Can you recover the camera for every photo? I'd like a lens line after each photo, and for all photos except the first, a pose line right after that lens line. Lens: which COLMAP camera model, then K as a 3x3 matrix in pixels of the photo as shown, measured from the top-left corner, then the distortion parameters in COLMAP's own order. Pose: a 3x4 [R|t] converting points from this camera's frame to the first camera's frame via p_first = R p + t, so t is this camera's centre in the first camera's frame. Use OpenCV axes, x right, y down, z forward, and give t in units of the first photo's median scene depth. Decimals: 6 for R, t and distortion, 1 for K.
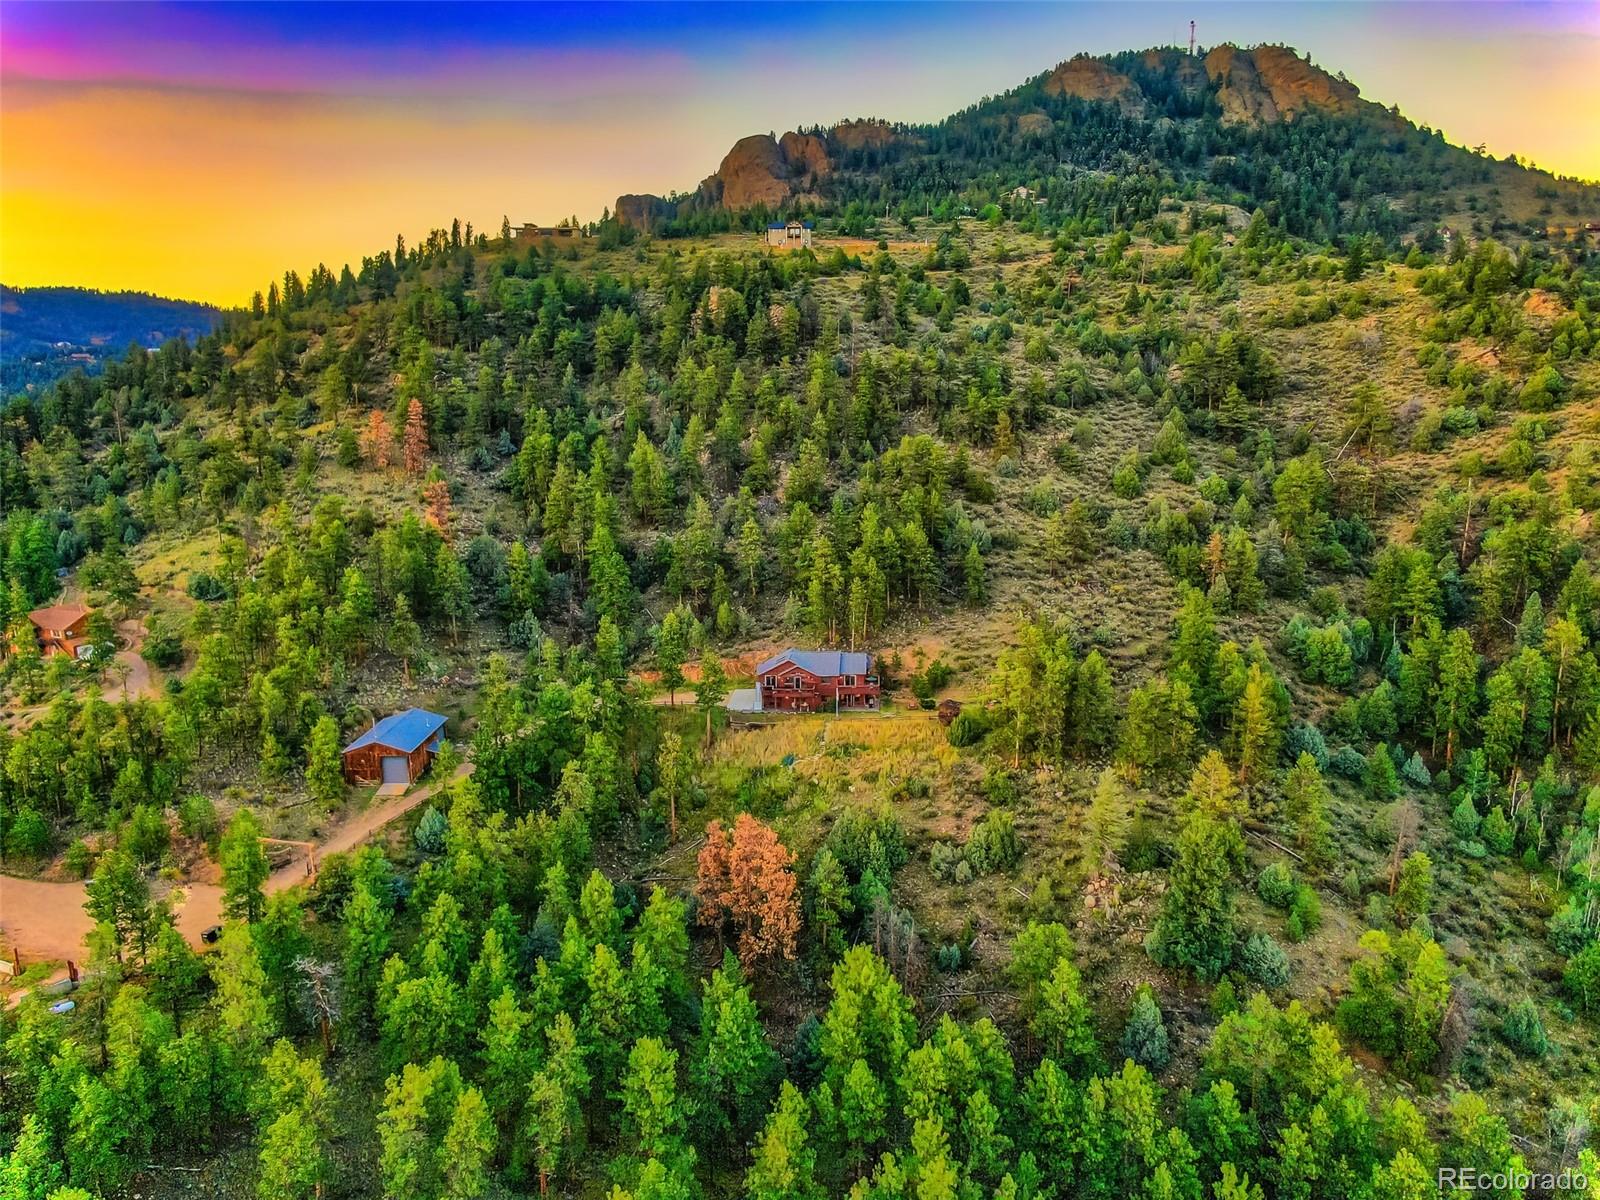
lens RADIAL K [[1113.7, 0, 800.0], [0, 1113.7, 600.0], [0, 0, 1]] dist [0.000675, -0.000888]
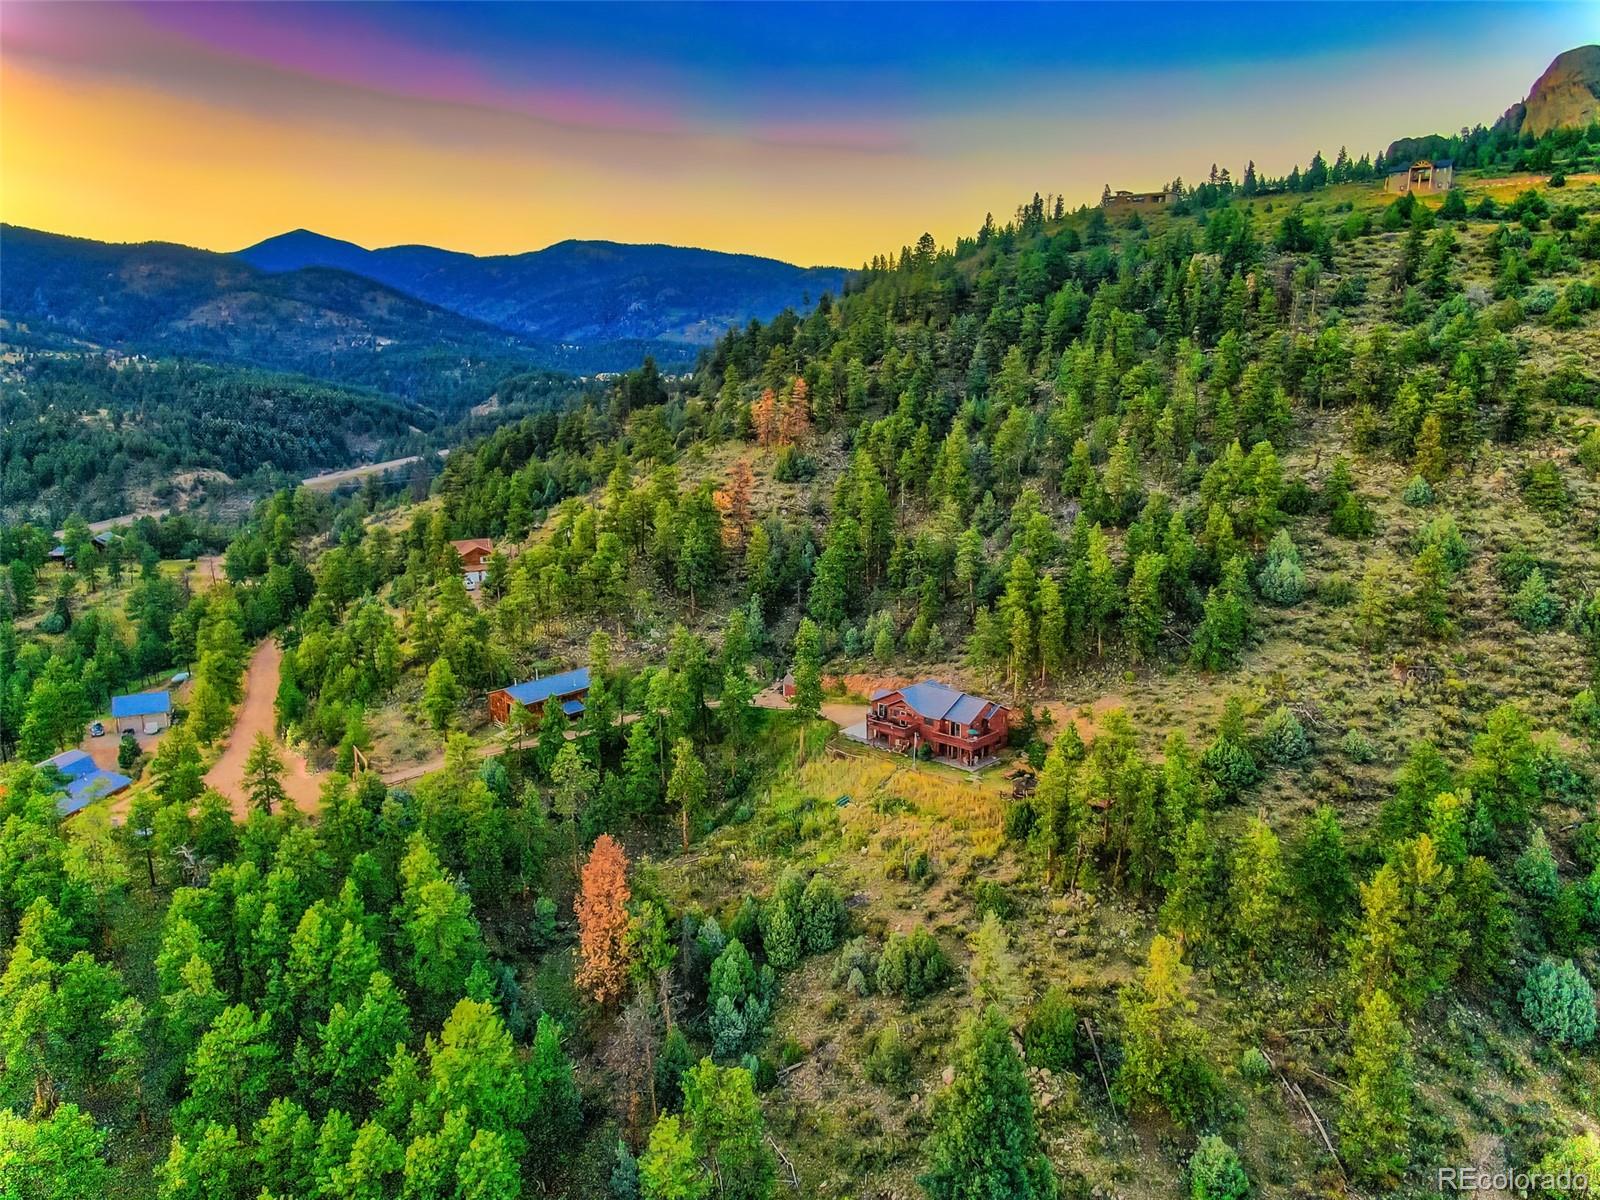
lens RADIAL K [[1113.7, 0, 800.0], [0, 1113.7, 600.0], [0, 0, 1]] dist [0.000675, -0.000888]
pose [[0.773183, 0.143338, -0.617772, 0.331675], [-0.126784, 0.989394, 0.070885, -0.050163], [0.621381, 0.023517, 0.783156, 0.185003]]
